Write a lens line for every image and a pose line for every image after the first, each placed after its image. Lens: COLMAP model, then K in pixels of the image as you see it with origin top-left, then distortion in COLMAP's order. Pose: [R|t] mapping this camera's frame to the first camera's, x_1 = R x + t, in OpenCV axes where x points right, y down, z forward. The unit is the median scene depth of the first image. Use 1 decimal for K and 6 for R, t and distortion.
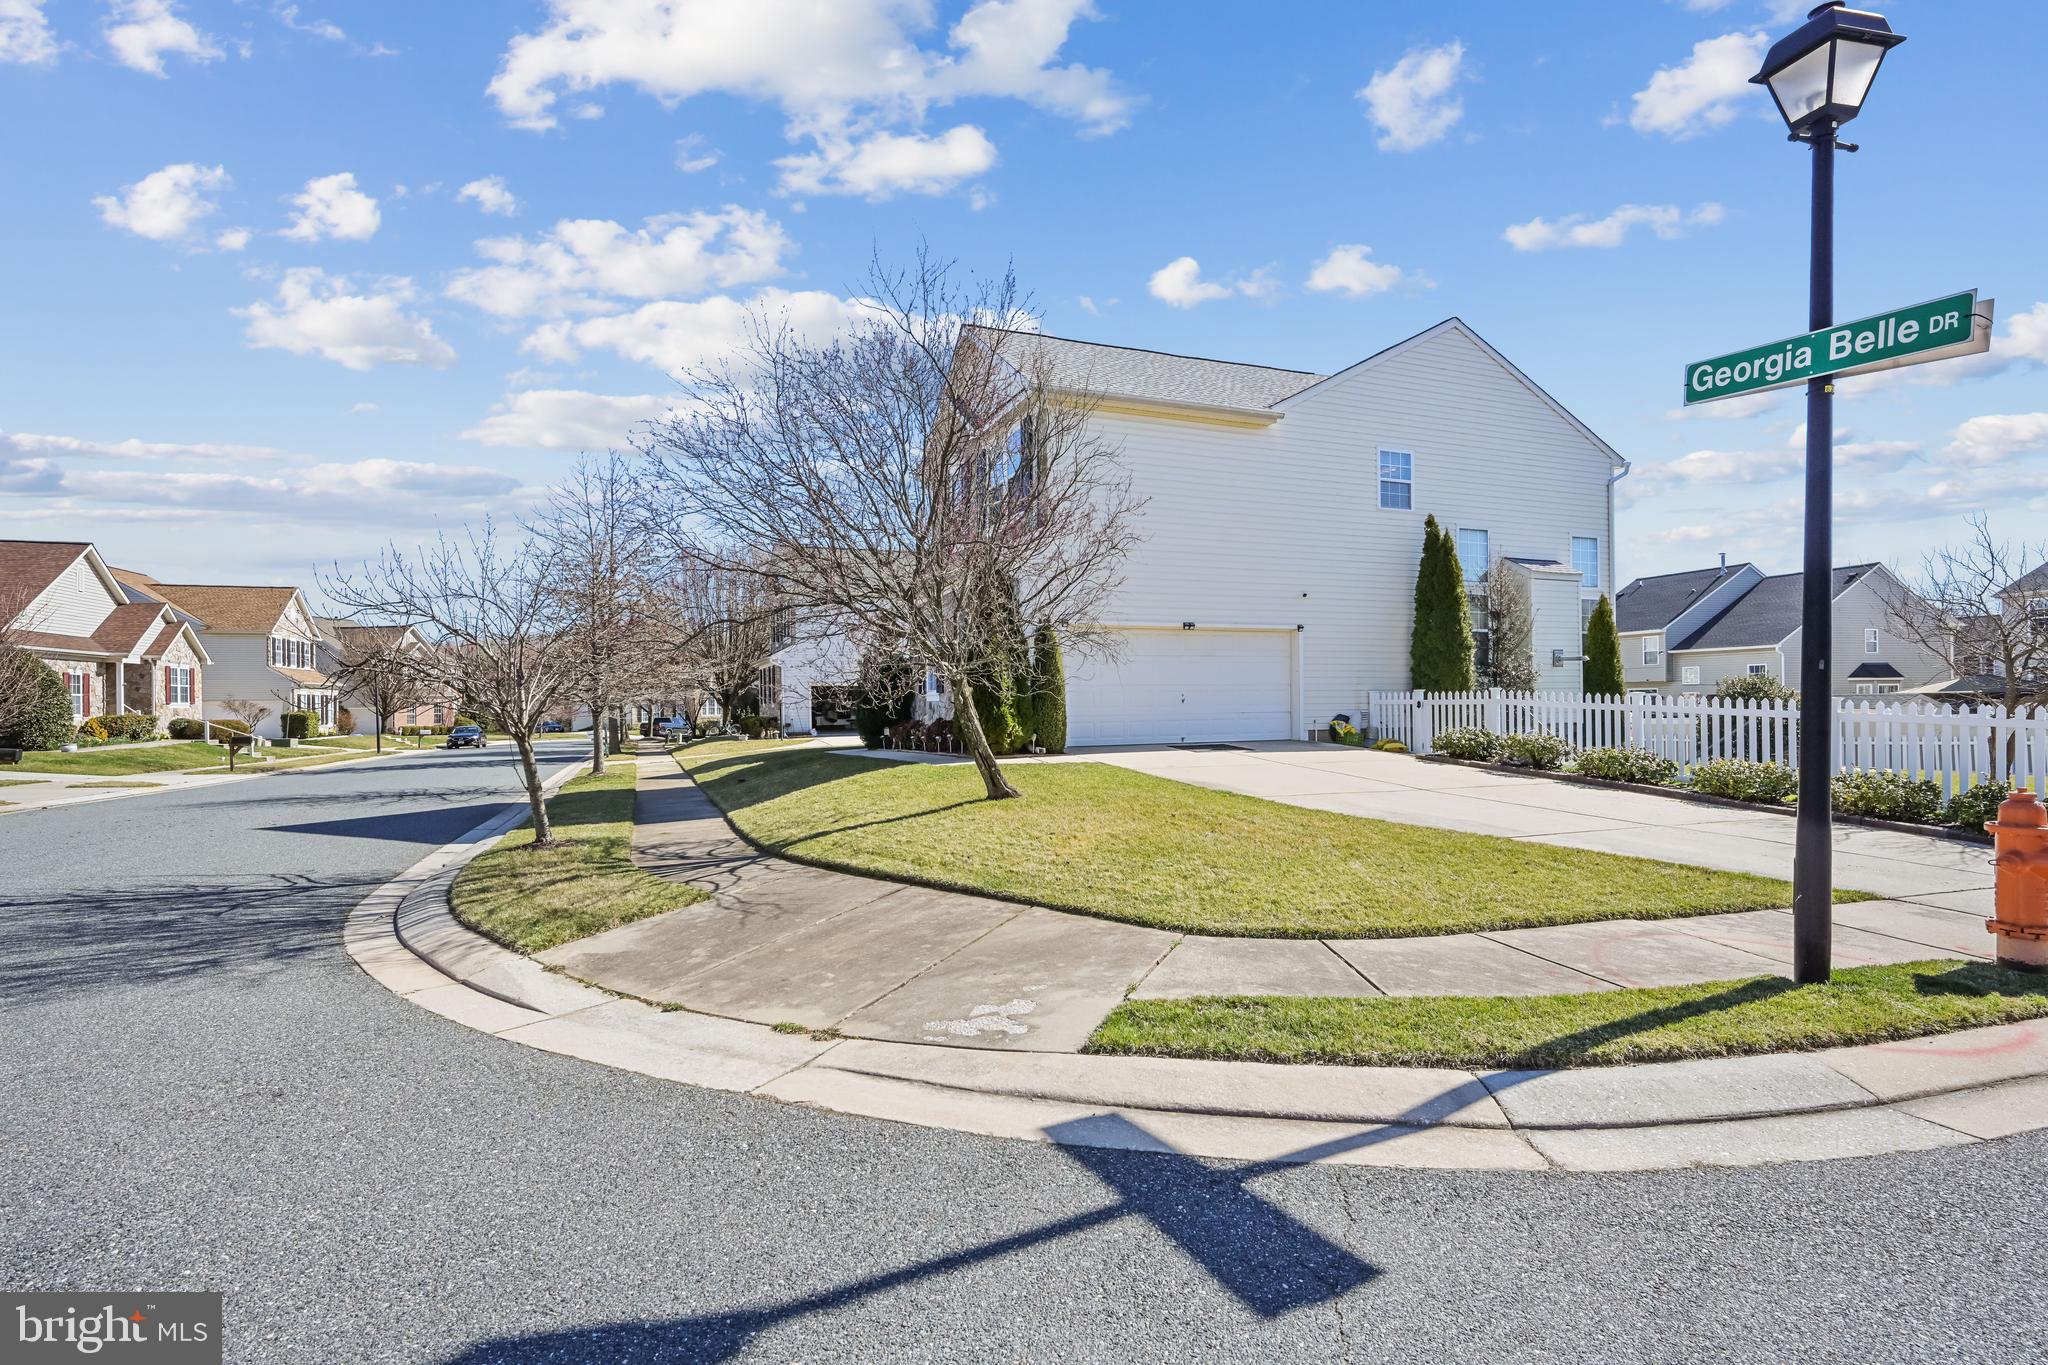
lens RADIAL K [[928.0, 0, 1020.0], [0, 928.0, 669.9], [0, 0, 1]] dist [-0.001042, 0.000192]
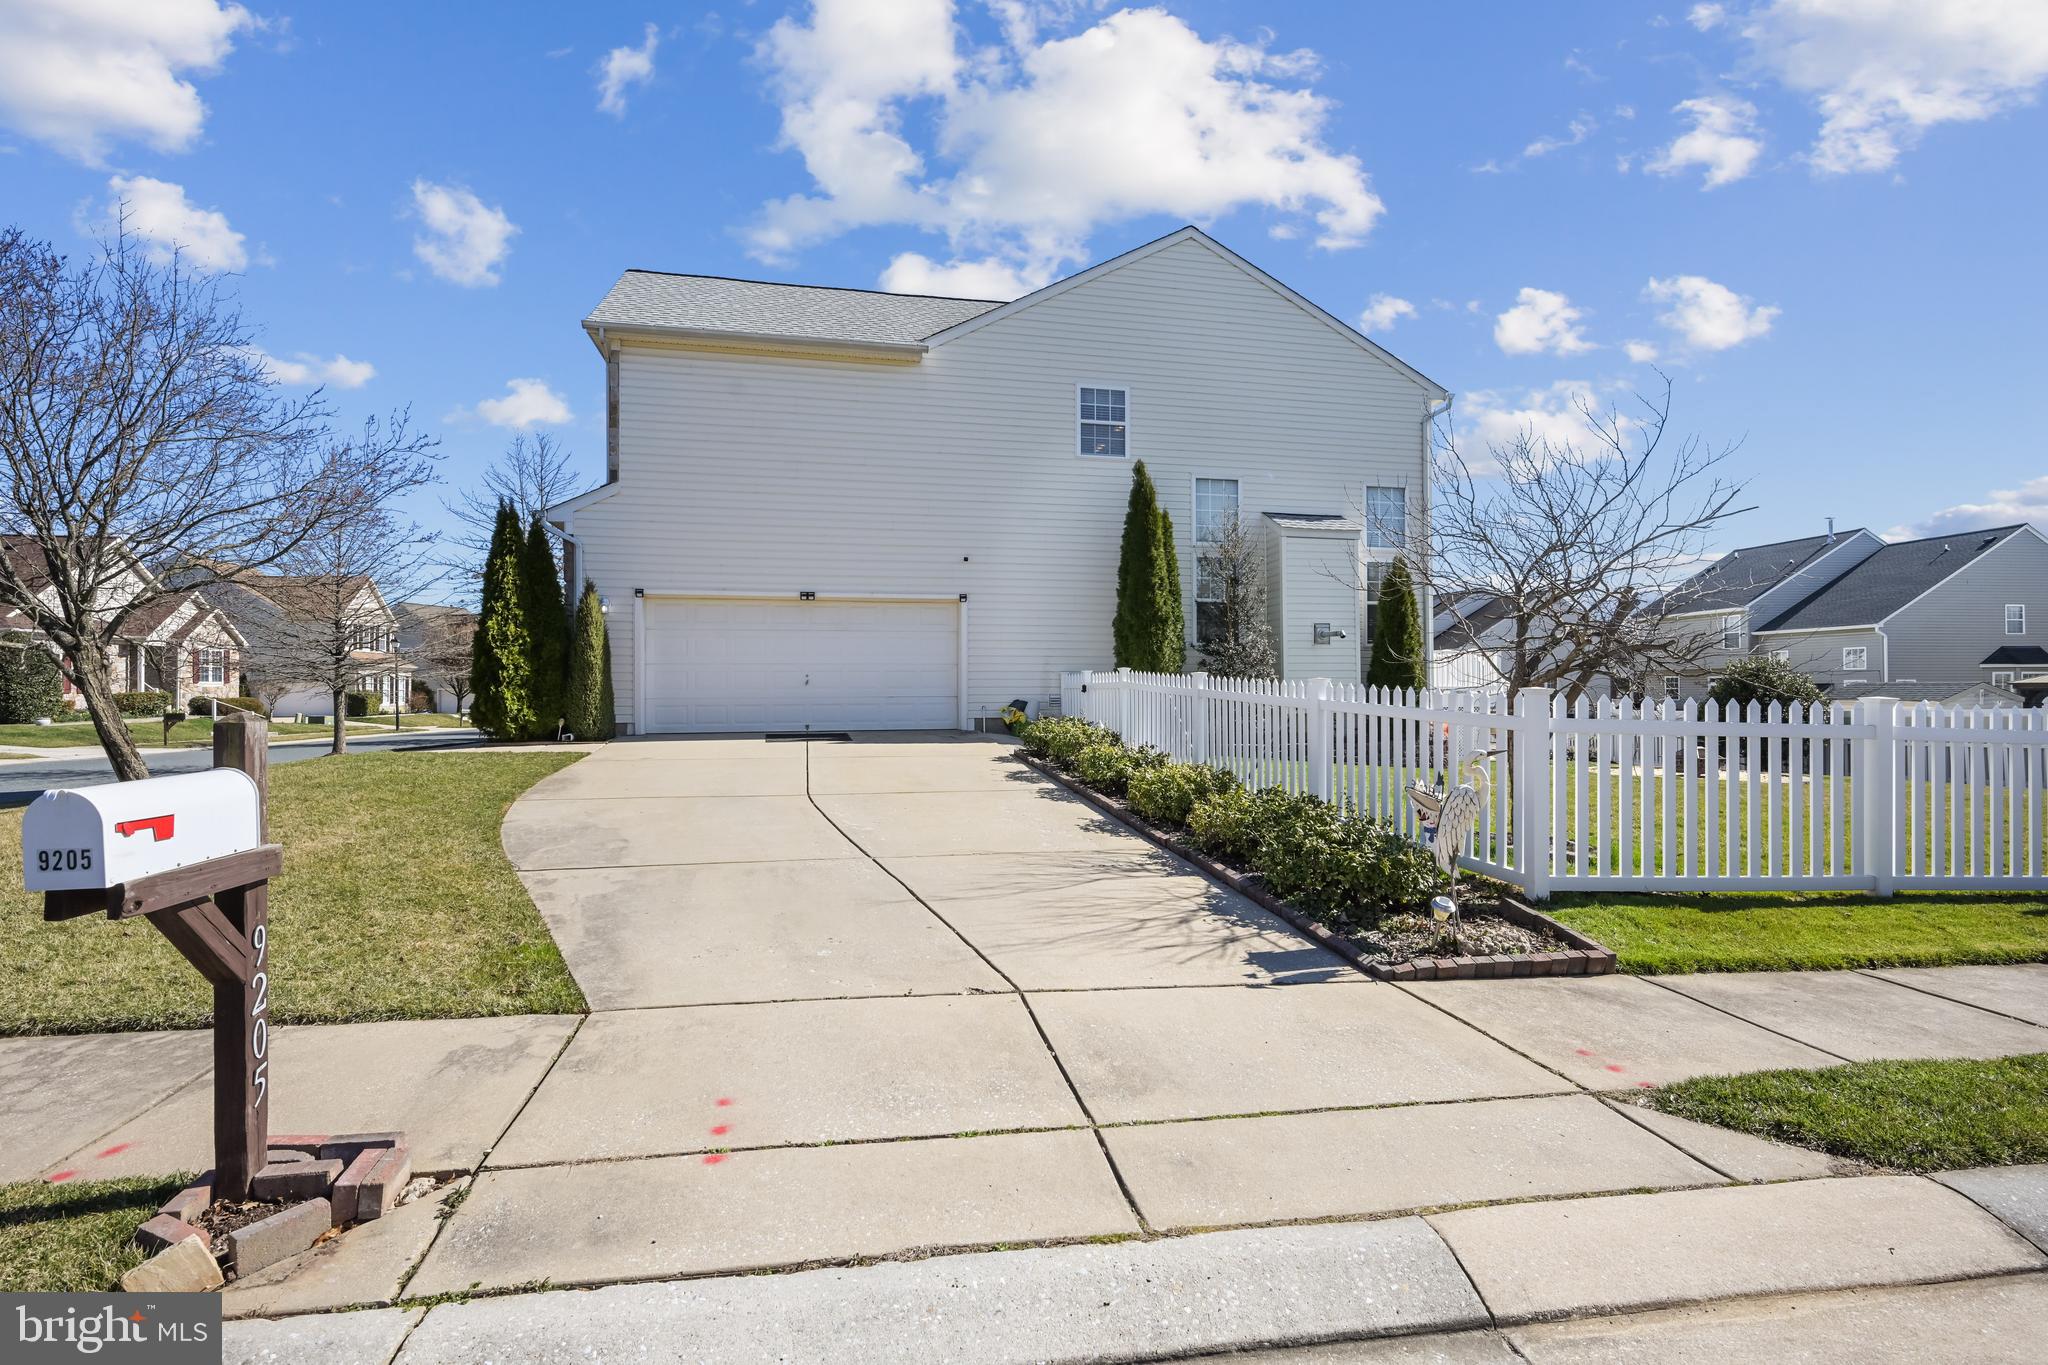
lens RADIAL K [[928.0, 0, 1020.0], [0, 928.0, 669.9], [0, 0, 1]] dist [-0.001042, 0.000192]
pose [[0.989099, 0.003979, -0.147196, 0.254288], [-0.001792, 0.999886, 0.014988, 0.004455], [0.147239, -0.014561, 0.988994, 0.085217]]
